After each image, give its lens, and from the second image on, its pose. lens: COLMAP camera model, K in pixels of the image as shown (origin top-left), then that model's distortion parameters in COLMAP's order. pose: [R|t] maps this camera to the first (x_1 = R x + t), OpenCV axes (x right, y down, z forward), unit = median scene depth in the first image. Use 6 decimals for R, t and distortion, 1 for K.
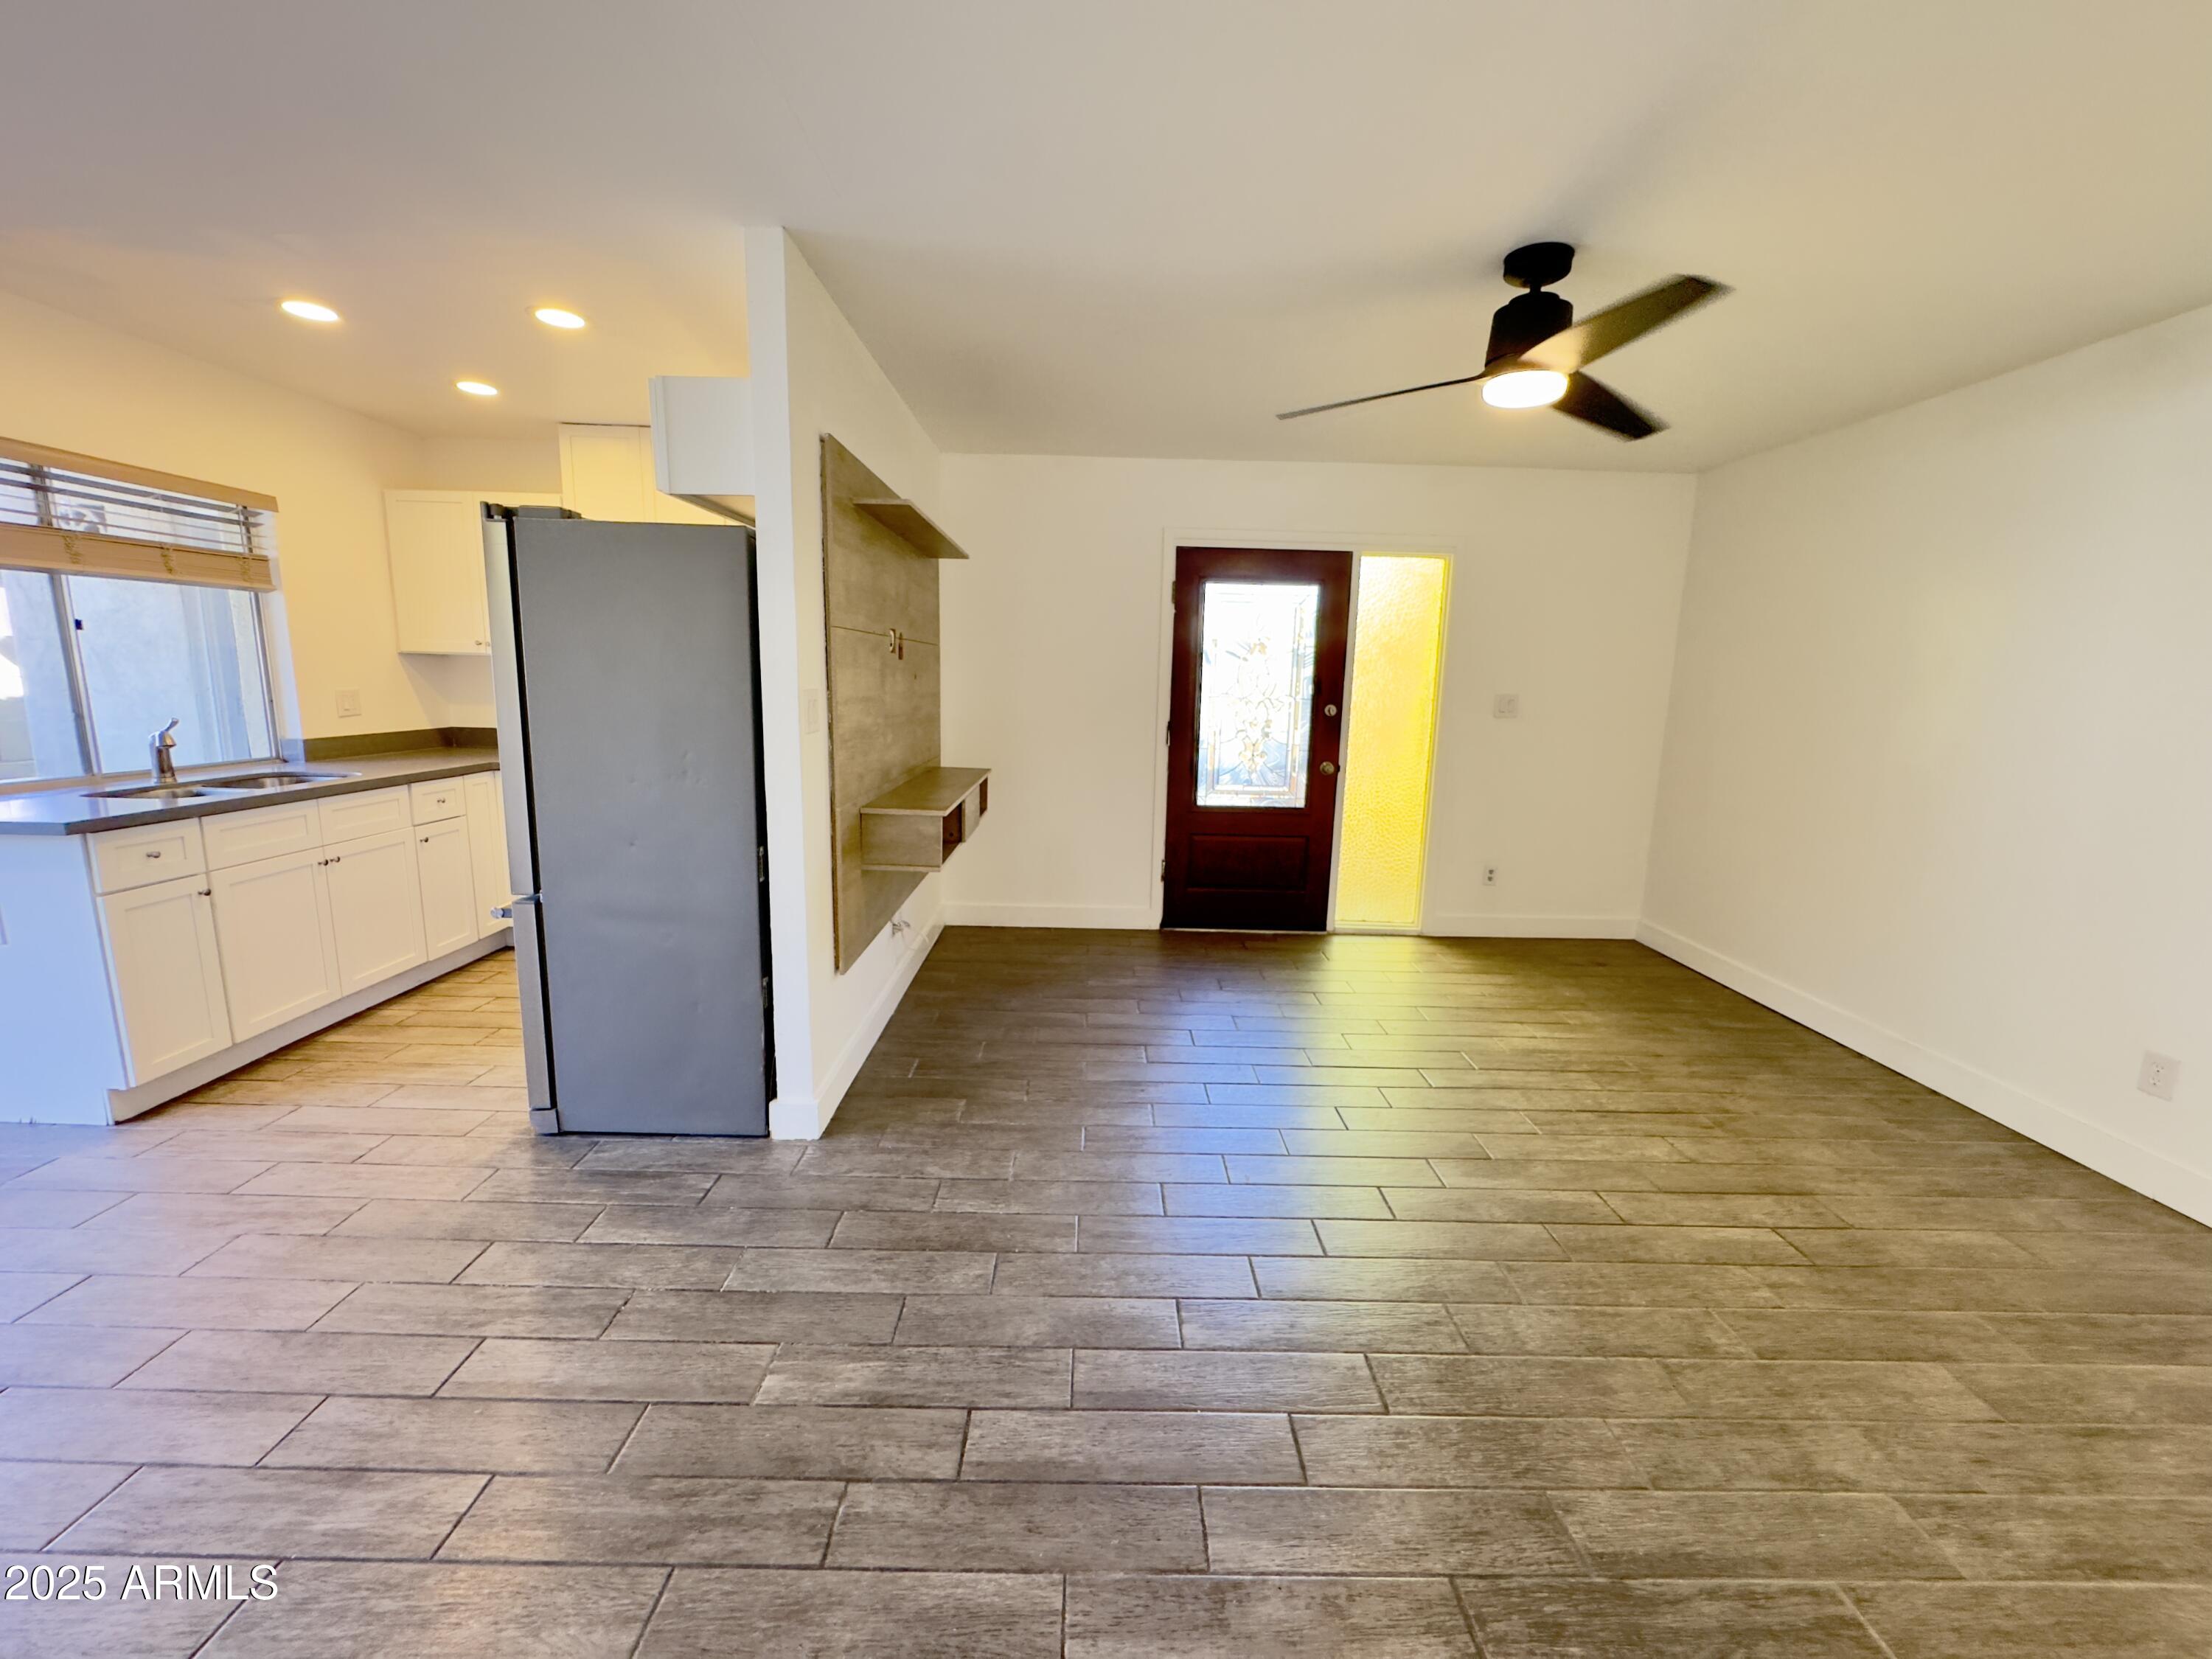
lens RADIAL K [[882.7, 0, 1099.6], [0, 882.7, 826.1], [0, 0, 1]] dist [-0.001324, 0.000012]
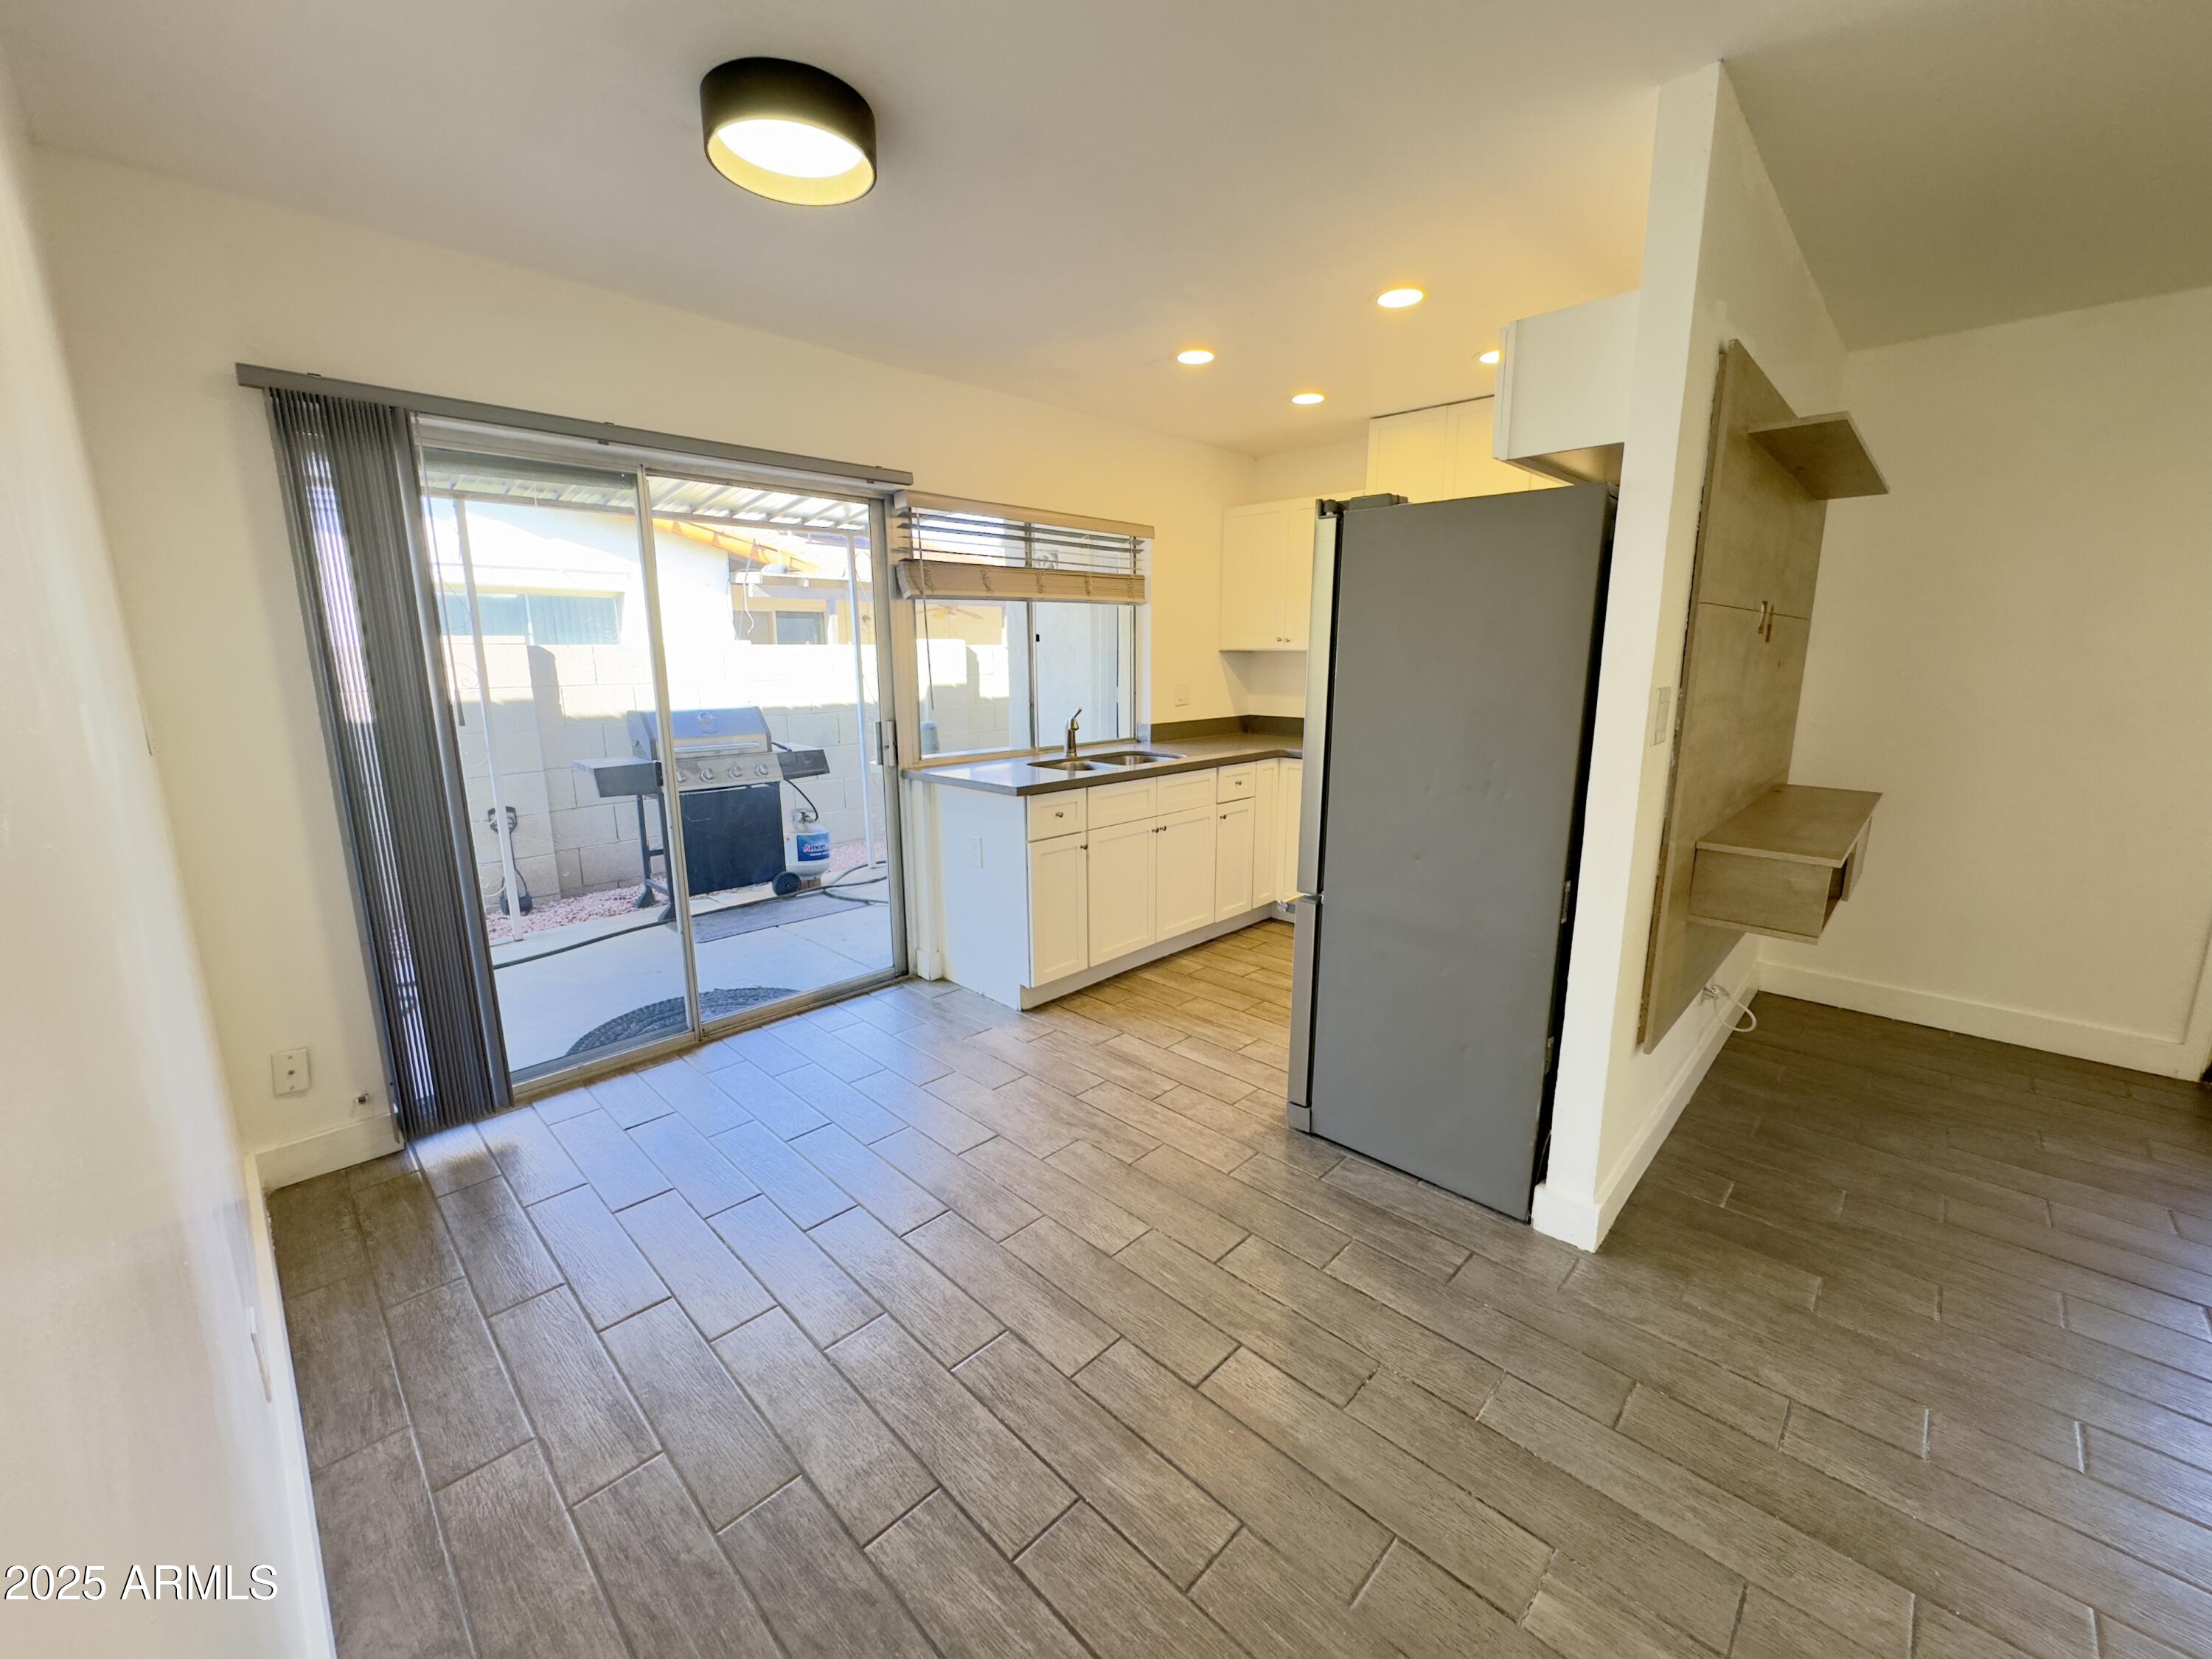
lens RADIAL K [[882.7, 0, 1102.9], [0, 882.7, 827.5], [0, 0, 1]] dist [-0.001324, 0.000012]
pose [[0.713104, 0.110722, -0.692260, -0.128339], [-0.097198, 0.993528, 0.058783, -0.031622], [0.694287, 0.025368, 0.719251, 0.111886]]
